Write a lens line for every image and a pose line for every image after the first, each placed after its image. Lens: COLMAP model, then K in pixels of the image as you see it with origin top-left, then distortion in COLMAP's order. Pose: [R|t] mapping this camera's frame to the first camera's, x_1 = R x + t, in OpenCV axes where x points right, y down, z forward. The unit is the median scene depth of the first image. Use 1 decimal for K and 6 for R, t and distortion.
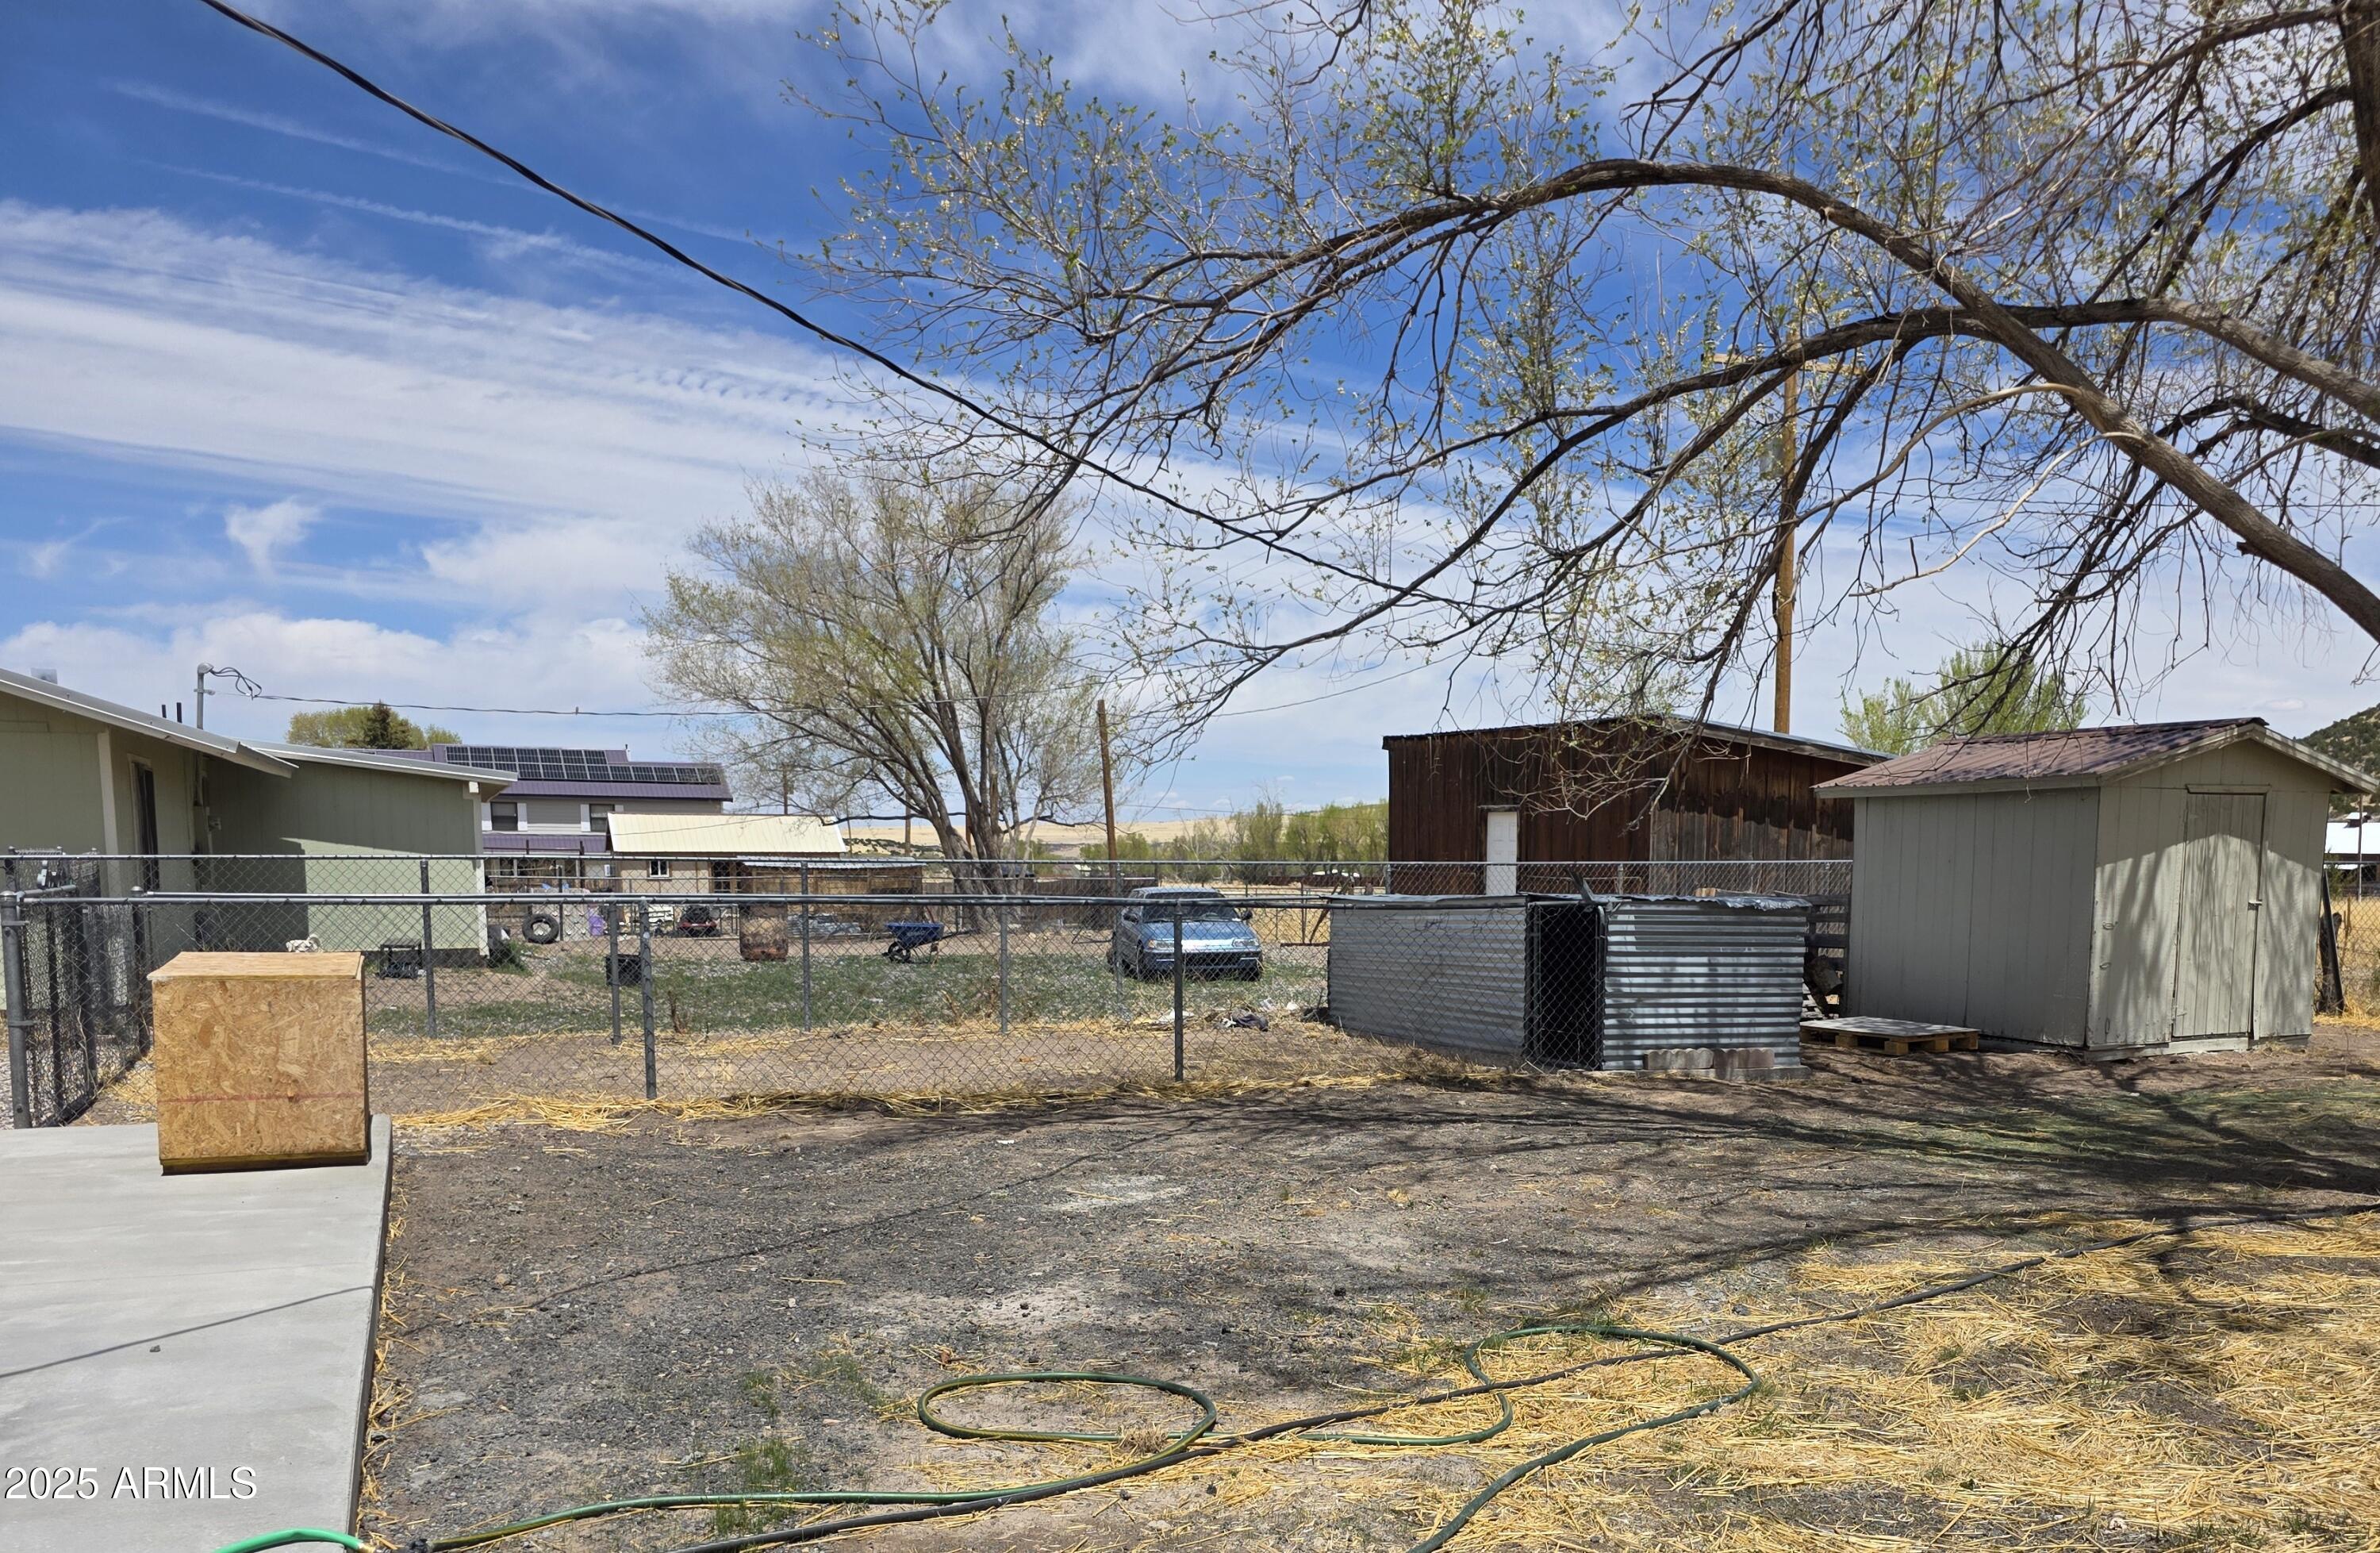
lens RADIAL K [[2389.8, 0, 1189.2], [0, 2389.8, 776.7], [0, 0, 1]] dist [-0.006988, 0.000000]
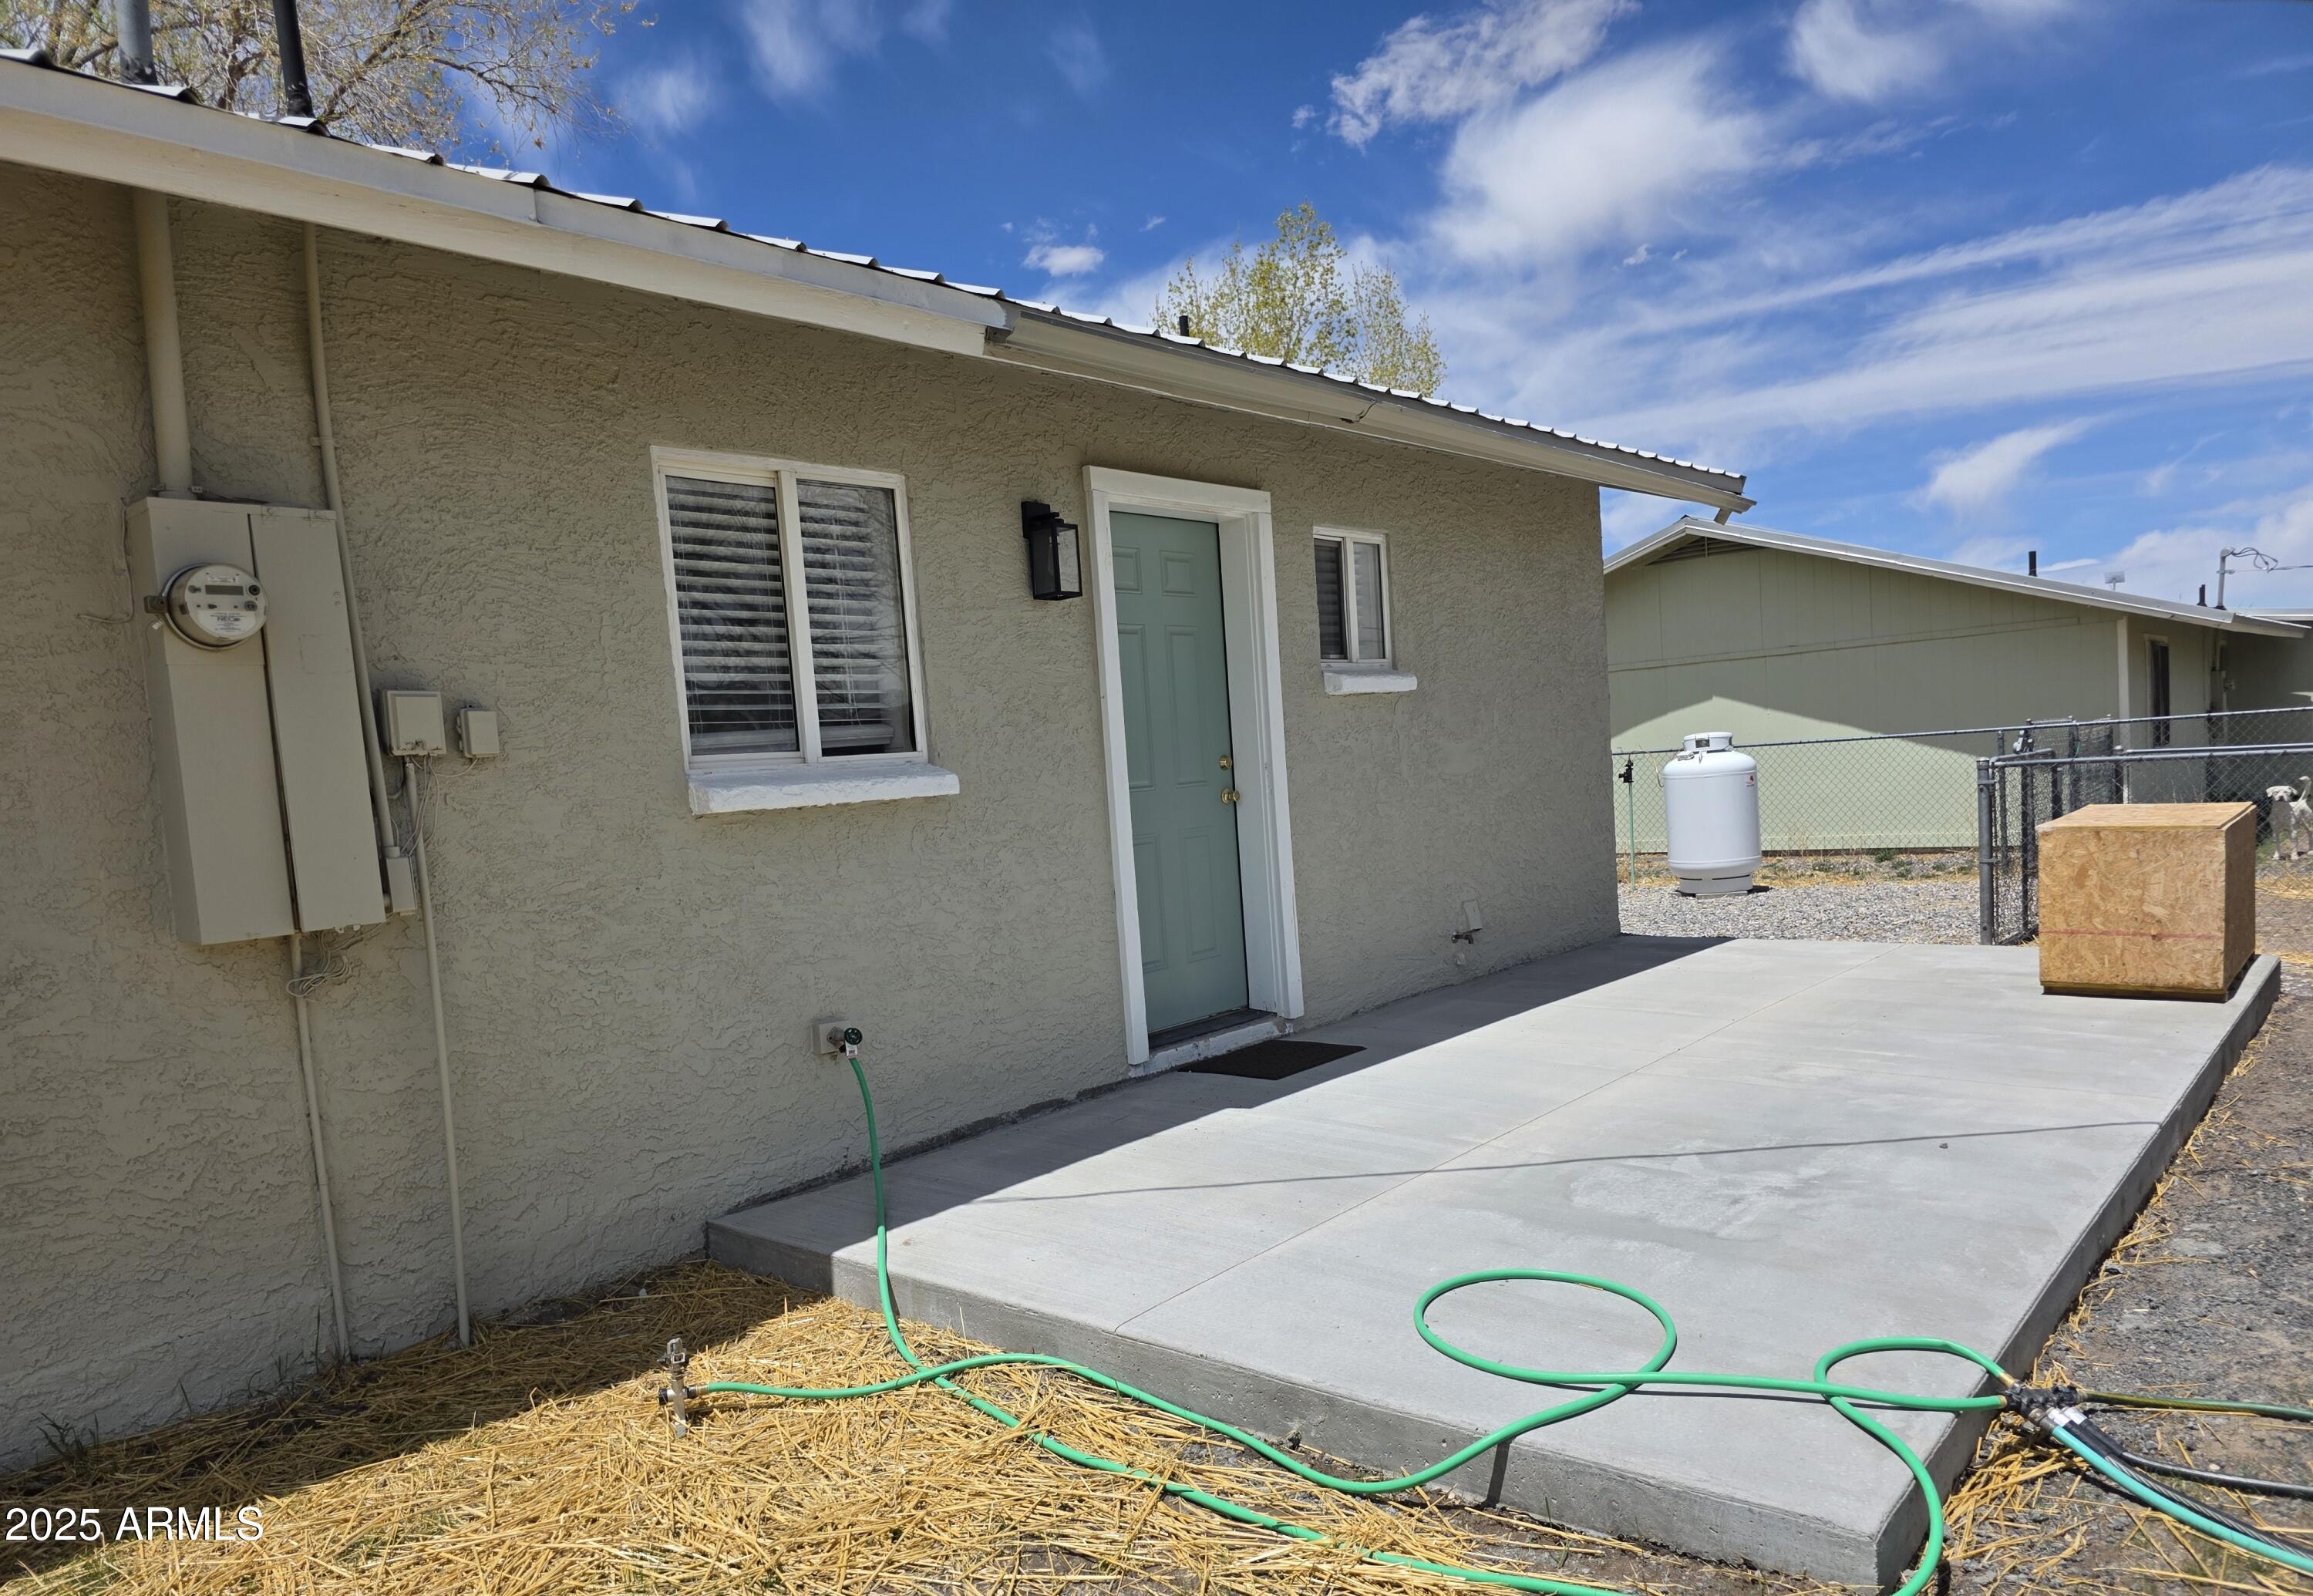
lens RADIAL K [[1563.1, 0, 1156.9], [0, 1563.1, 802.1], [0, 0, 1]] dist [0.012929, -0.000430]
pose [[0.400959, -0.012392, -0.916012, 0.084962], [0.094021, 0.995185, 0.027692, 0.006268], [0.911259, -0.097228, 0.400193, 0.222816]]
